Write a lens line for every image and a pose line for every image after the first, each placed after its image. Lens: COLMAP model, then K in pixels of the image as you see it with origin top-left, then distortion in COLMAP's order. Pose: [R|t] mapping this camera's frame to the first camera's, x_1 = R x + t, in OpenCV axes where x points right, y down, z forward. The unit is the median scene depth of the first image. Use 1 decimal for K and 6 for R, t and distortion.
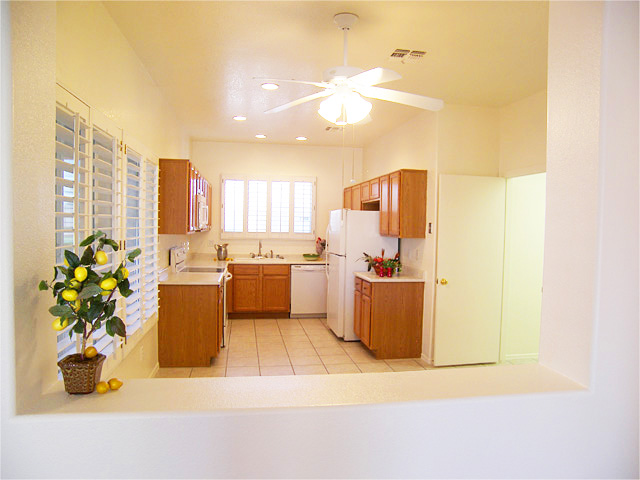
lens RADIAL K [[468.1, 0, 321.3], [0, 468.1, 242.7], [0, 0, 1]] dist [-0.139350, 0.101899]
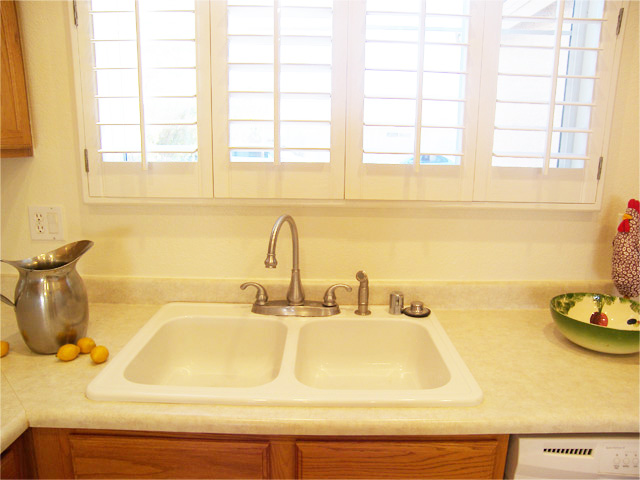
lens RADIAL K [[468.1, 0, 321.3], [0, 468.1, 242.7], [0, 0, 1]] dist [-0.139350, 0.101899]
pose [[0.986254, 0.031460, -0.162217, -0.118955], [-0.002343, 0.984272, 0.176643, -0.031581], [0.165223, -0.173835, 0.970816, 1.058368]]
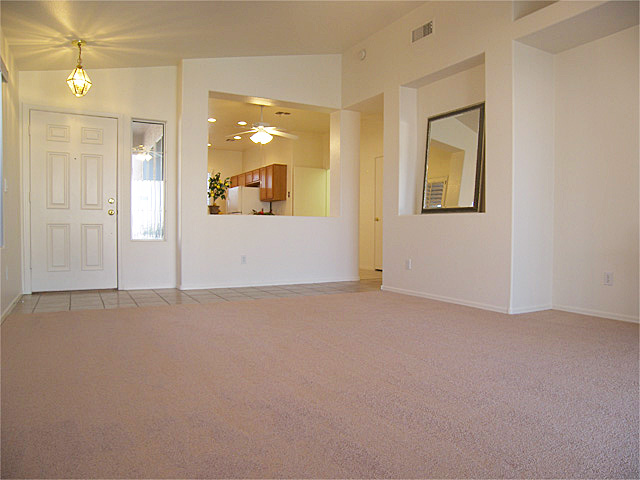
lens RADIAL K [[468.1, 0, 321.3], [0, 468.1, 242.7], [0, 0, 1]] dist [-0.139350, 0.101899]
pose [[0.942108, -0.023604, 0.334479, -0.254317], [0.025799, 0.999665, -0.002121, 0.152355], [-0.334316, 0.010627, 0.942401, -0.758253]]
